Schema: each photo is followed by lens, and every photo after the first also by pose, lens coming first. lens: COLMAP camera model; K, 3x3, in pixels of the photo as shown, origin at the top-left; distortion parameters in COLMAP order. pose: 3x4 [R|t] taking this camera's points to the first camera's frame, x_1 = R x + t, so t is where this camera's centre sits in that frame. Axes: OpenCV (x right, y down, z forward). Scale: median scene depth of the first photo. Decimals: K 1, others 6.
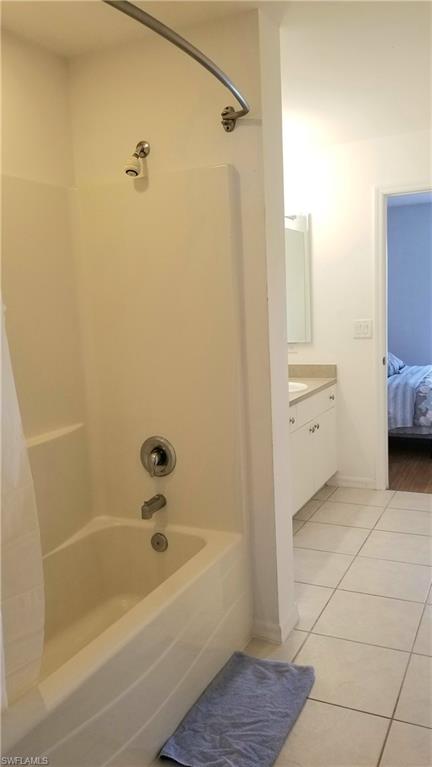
lens RADIAL K [[607.8, 0, 216.0], [0, 607.8, 383.5], [0, 0, 1]] dist [0.007177, 0.007553]
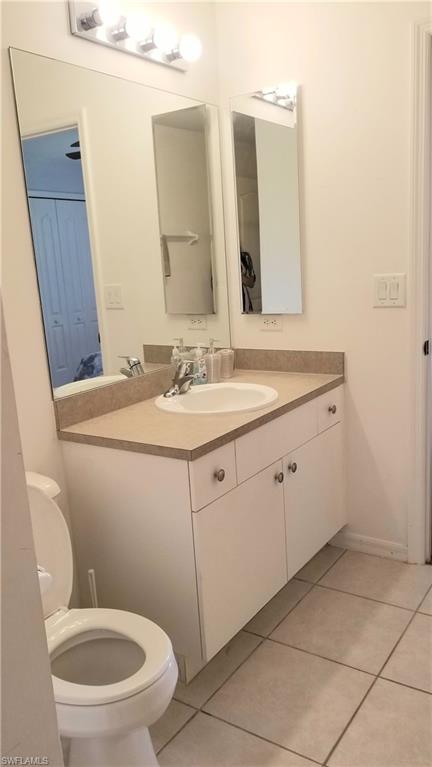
lens RADIAL K [[607.8, 0, 216.0], [0, 607.8, 383.5], [0, 0, 1]] dist [0.007177, 0.007553]
pose [[0.989497, 0.010598, -0.144166, 0.161220], [0.001548, 0.996475, 0.083878, -0.050430], [0.144547, -0.083220, 0.985992, 0.400749]]
